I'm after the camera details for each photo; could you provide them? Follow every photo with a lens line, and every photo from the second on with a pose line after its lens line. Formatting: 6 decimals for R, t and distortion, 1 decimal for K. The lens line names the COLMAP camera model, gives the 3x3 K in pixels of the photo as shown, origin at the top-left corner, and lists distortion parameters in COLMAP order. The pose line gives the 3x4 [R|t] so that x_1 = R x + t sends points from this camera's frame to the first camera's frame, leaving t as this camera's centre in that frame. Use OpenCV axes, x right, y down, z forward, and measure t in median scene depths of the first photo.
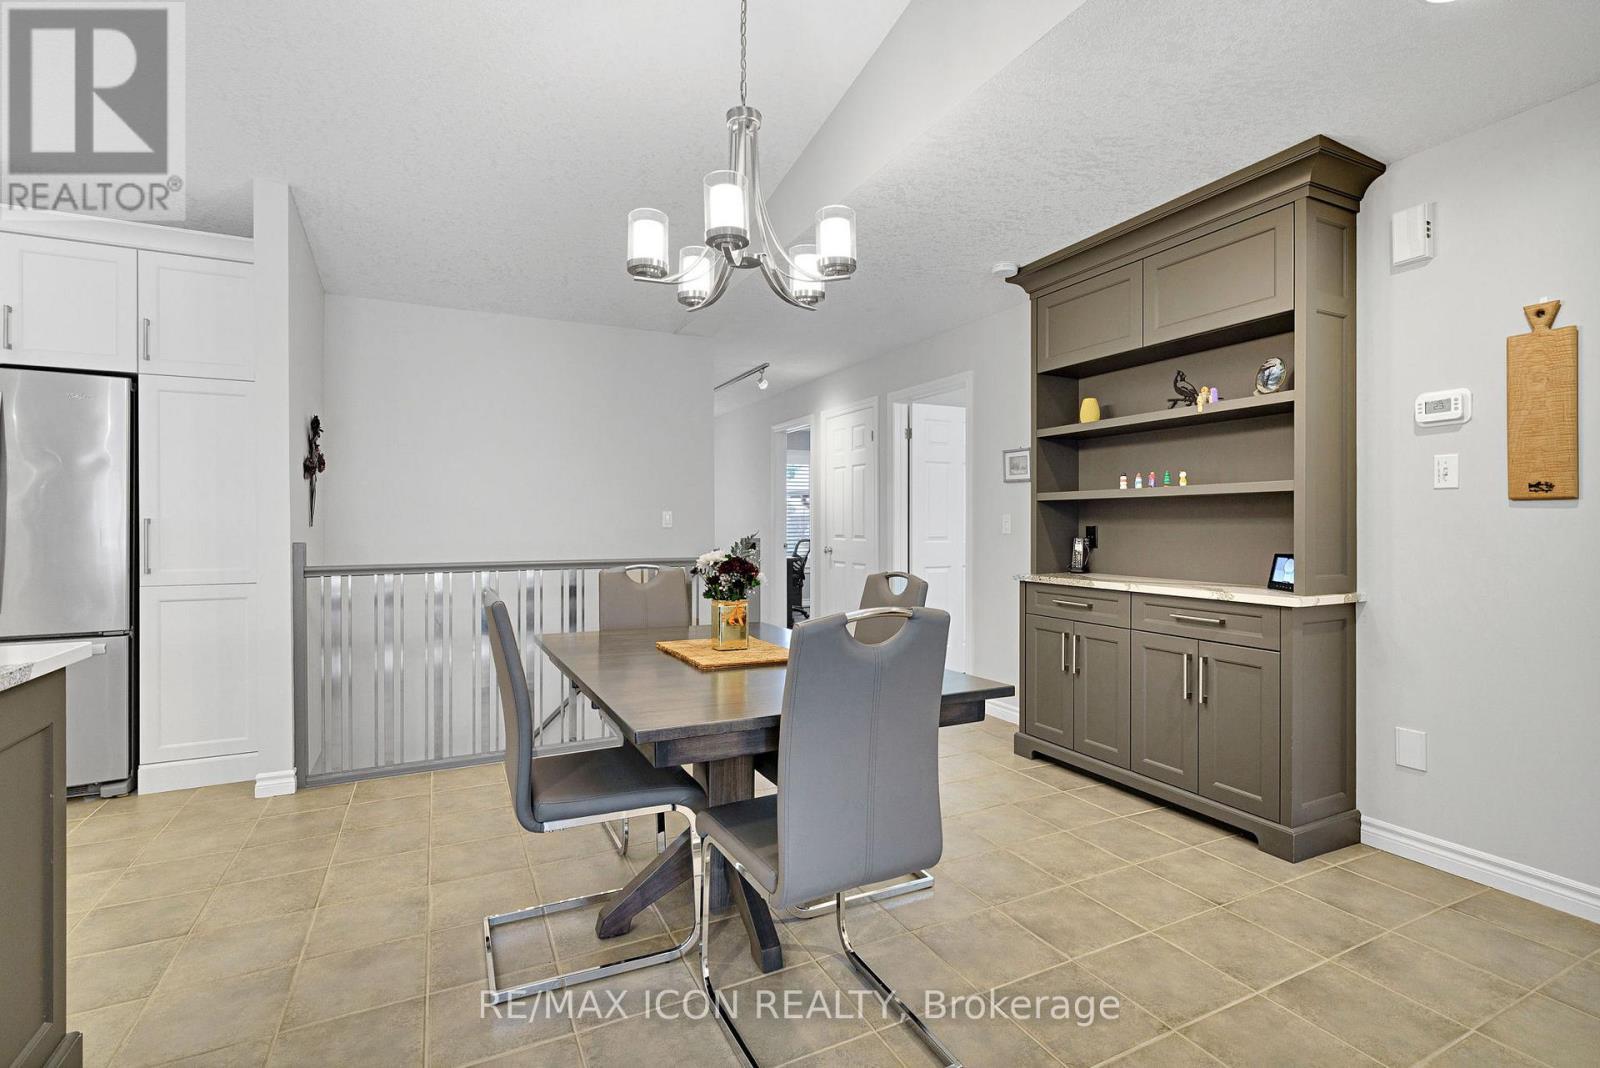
lens RADIAL K [[748.5, 0, 789.0], [0, 748.5, 526.5], [0, 0, 1]] dist [-0.000462, -0.000171]
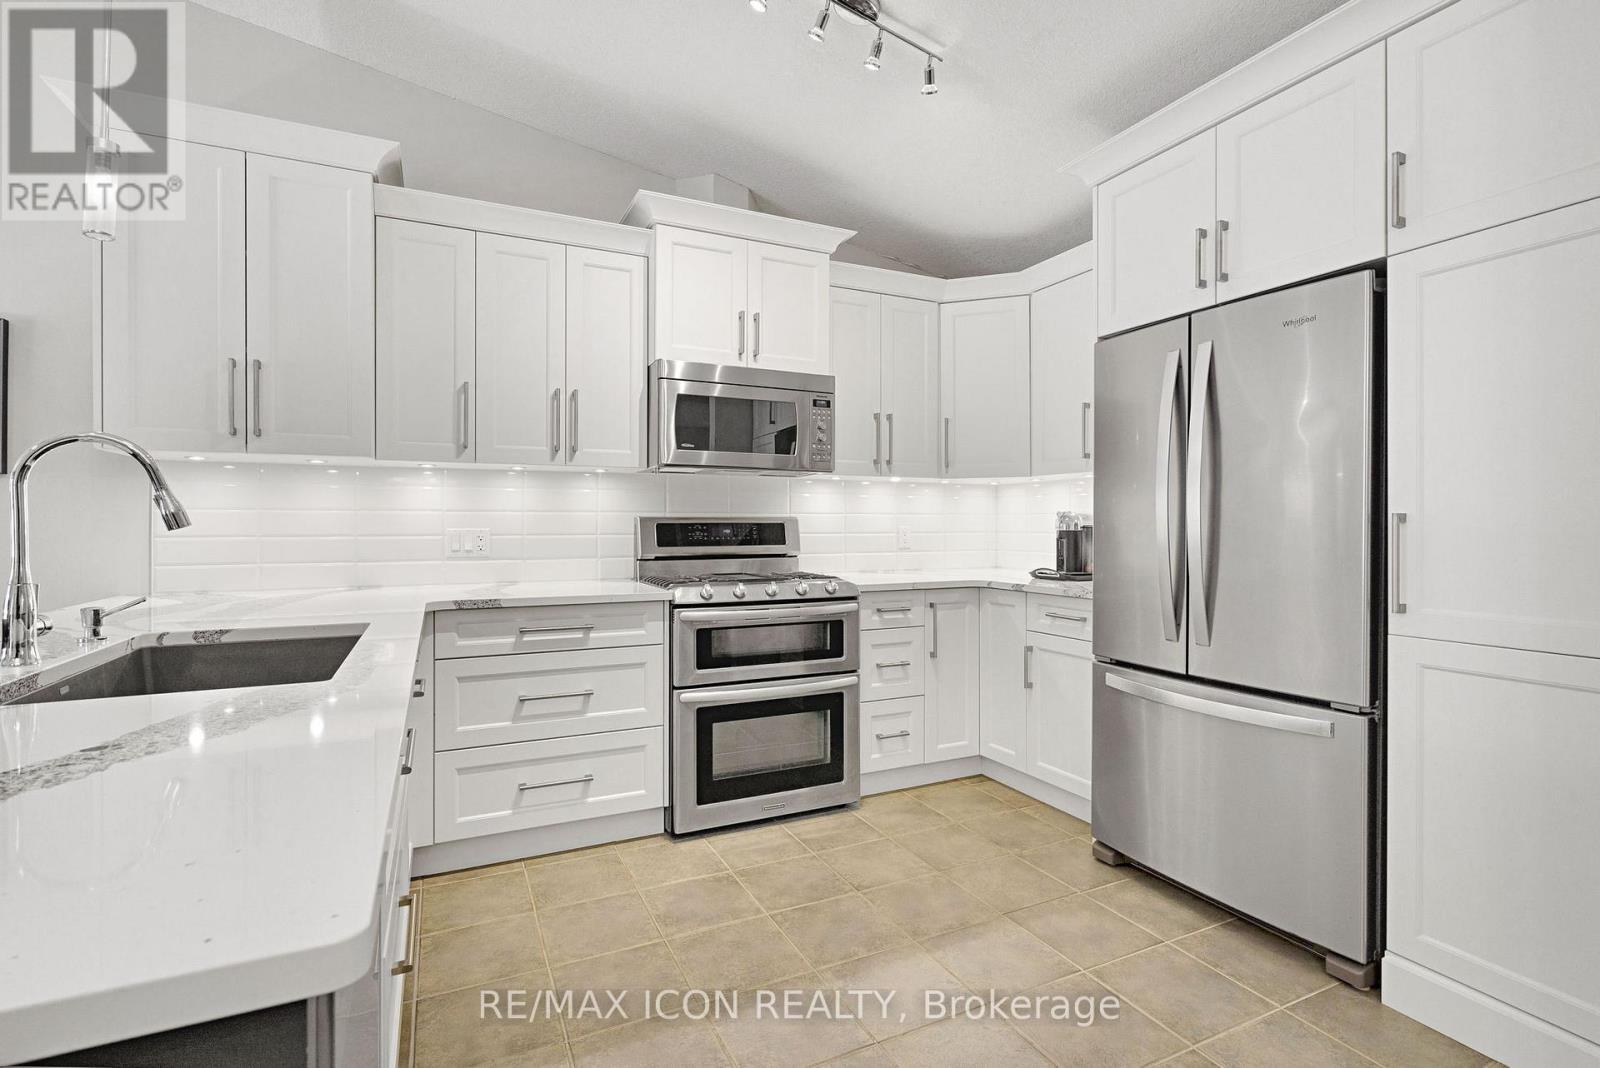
lens RADIAL K [[748.5, 0, 789.3], [0, 748.5, 523.3], [0, 0, 1]] dist [-0.000462, -0.000171]
pose [[-0.001597, -0.000400, -0.999999, -0.300596], [-0.003332, 0.999994, -0.000394, -0.001458], [0.999993, 0.003331, -0.001598, 0.545304]]
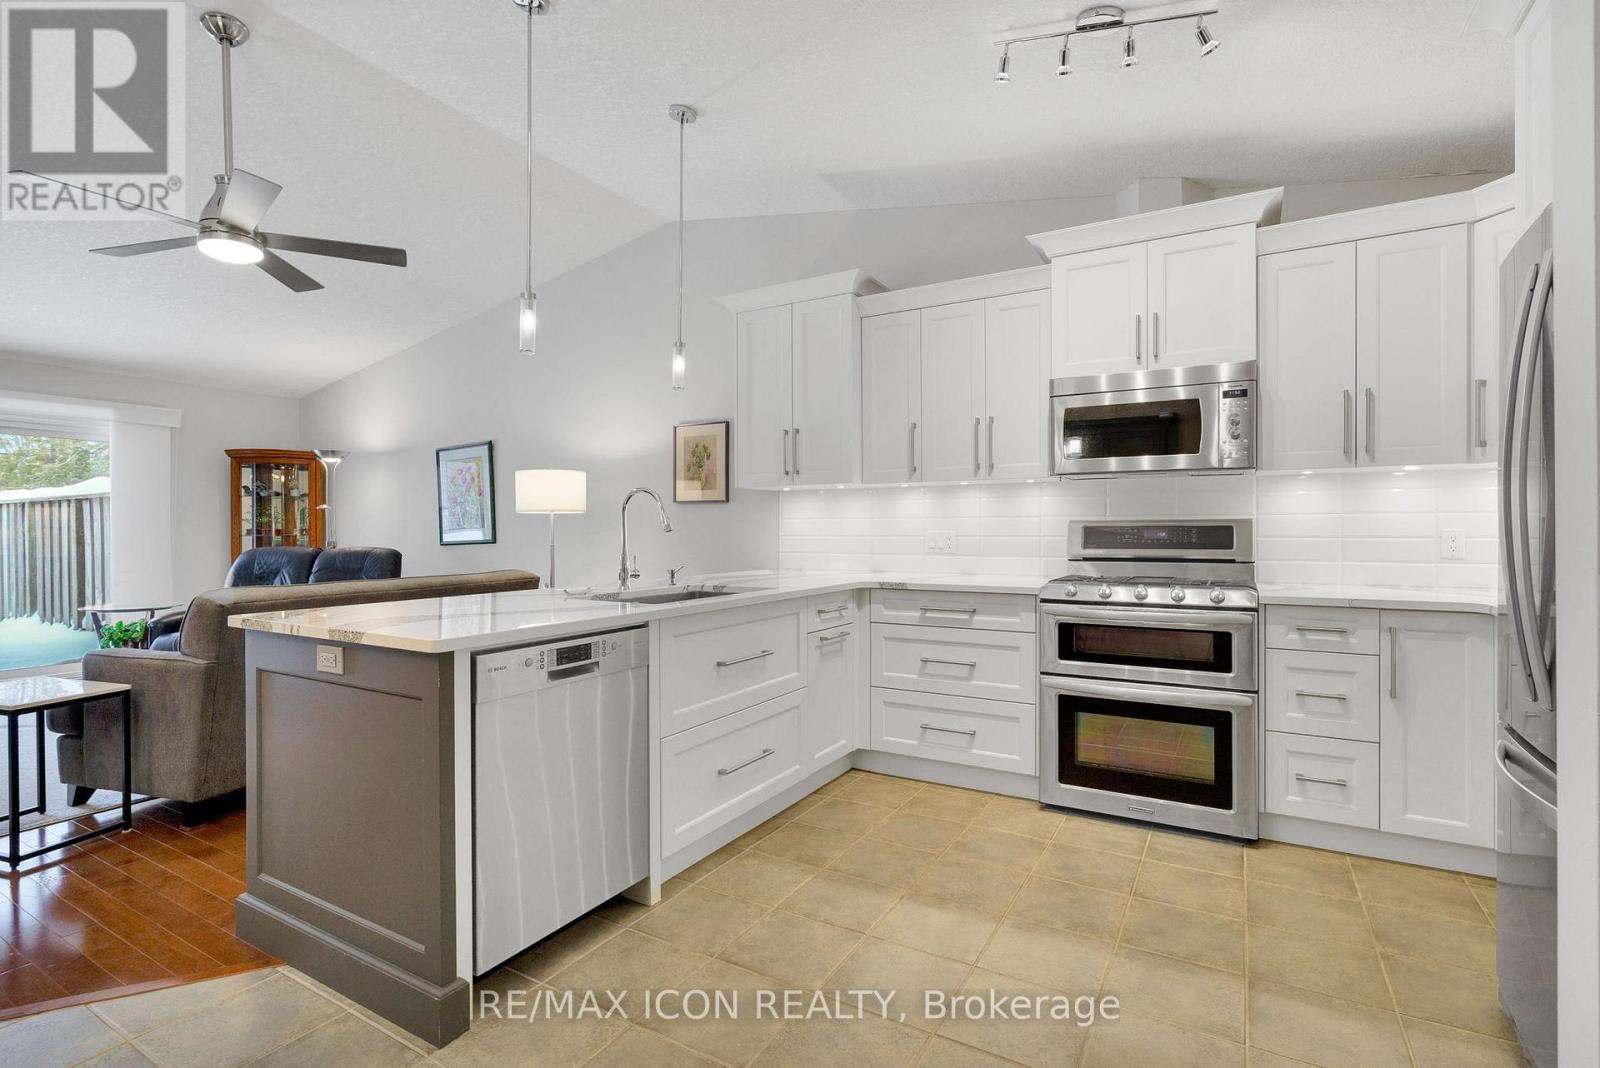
lens RADIAL K [[765.7, 0, 812.7], [0, 765.7, 527.2], [0, 0, 1]] dist [-0.005755, 0.000968]
pose [[-0.825768, 0.003530, -0.564000, -0.357037], [0.002624, 0.999994, 0.002417, -0.003880], [0.564005, 0.000516, -0.825772, 1.047668]]
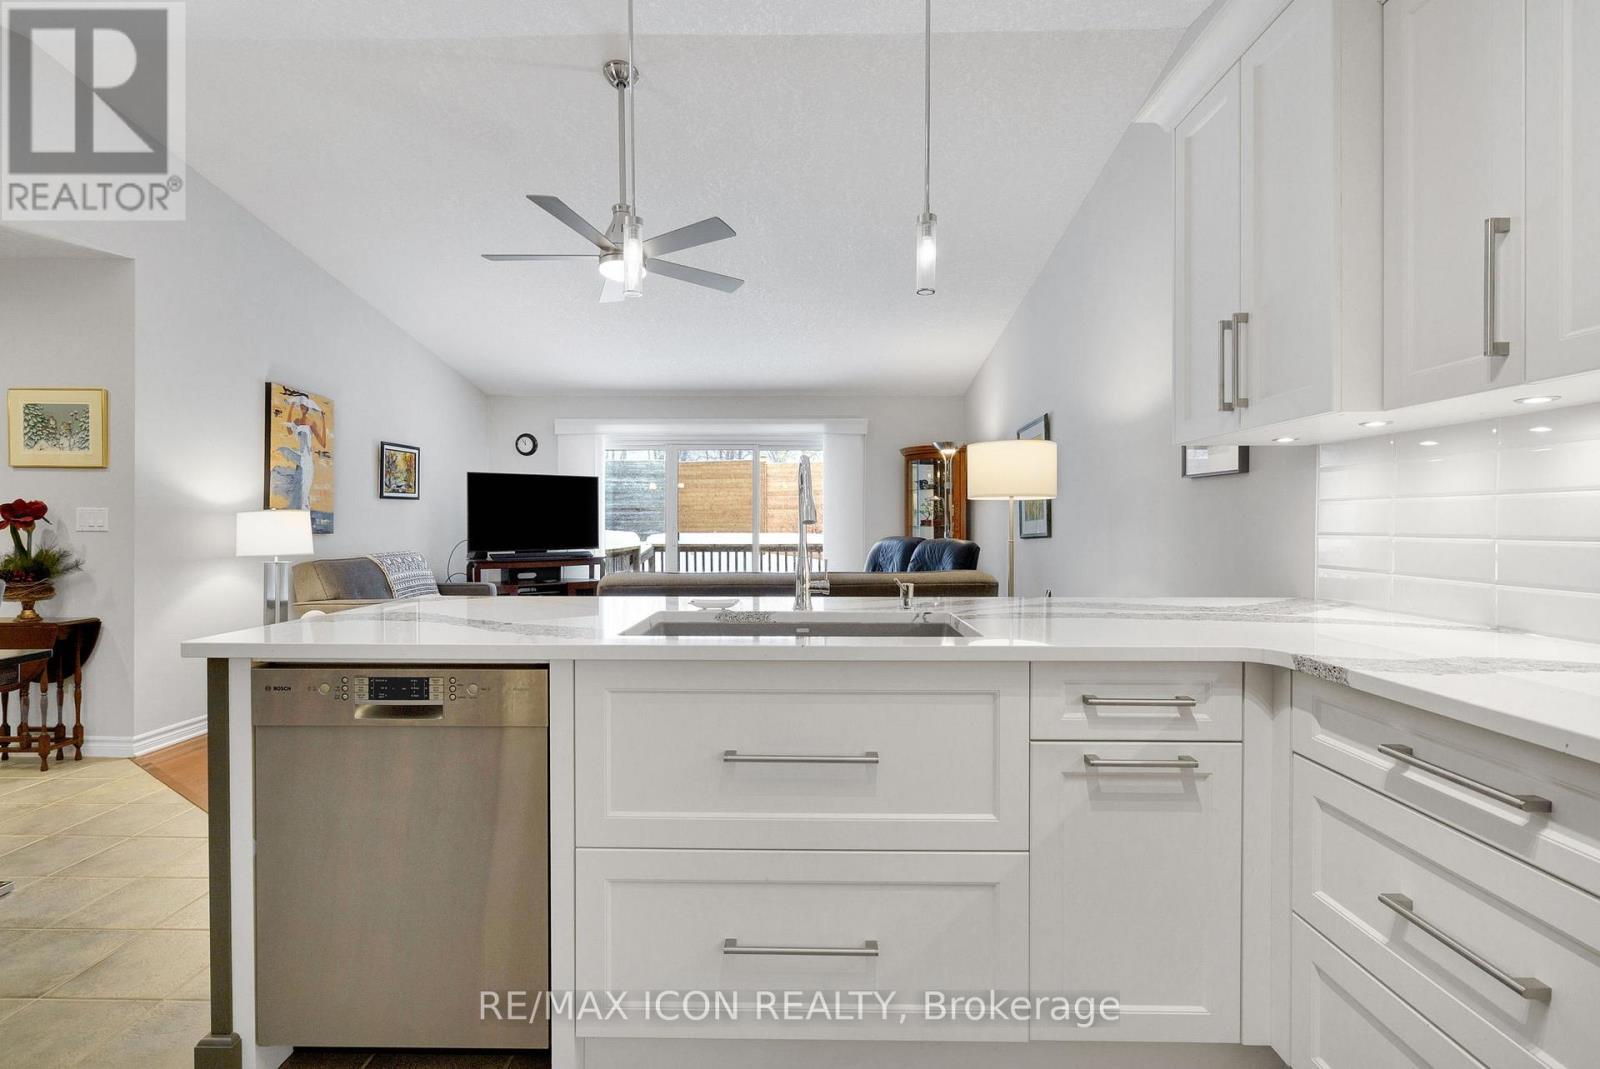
lens RADIAL K [[765.7, 0, 799.6], [0, 765.7, 526.6], [0, 0, 1]] dist [-0.005755, 0.000968]
pose [[-0.890384, -0.001587, 0.455208, -0.986378], [0.003289, 0.999945, 0.009920, 0.000148], [-0.455199, 0.010330, -0.890330, 0.711143]]
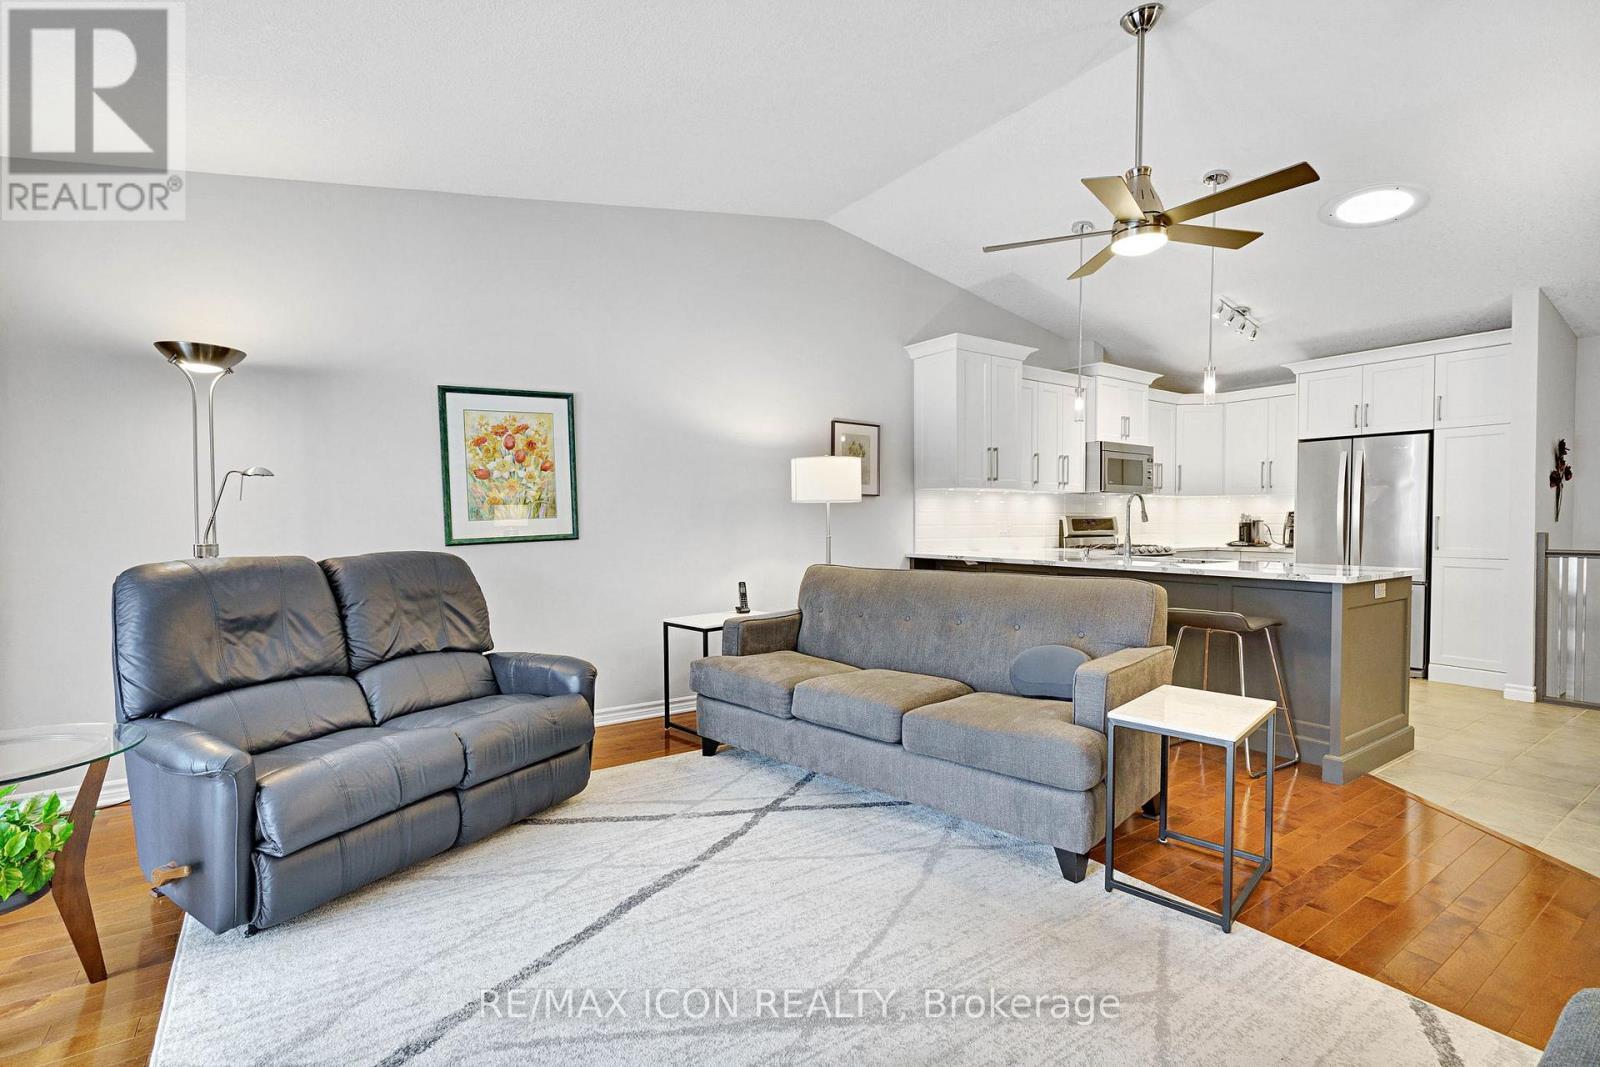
lens RADIAL K [[765.7, 0, 785.8], [0, 765.7, 534.6], [0, 0, 1]] dist [-0.005755, 0.000968]
pose [[0.169517, 0.021315, -0.985297, 0.561815], [-0.003920, 0.999773, 0.020953, 0.000587], [0.985519, 0.000311, 0.169562, -0.706644]]
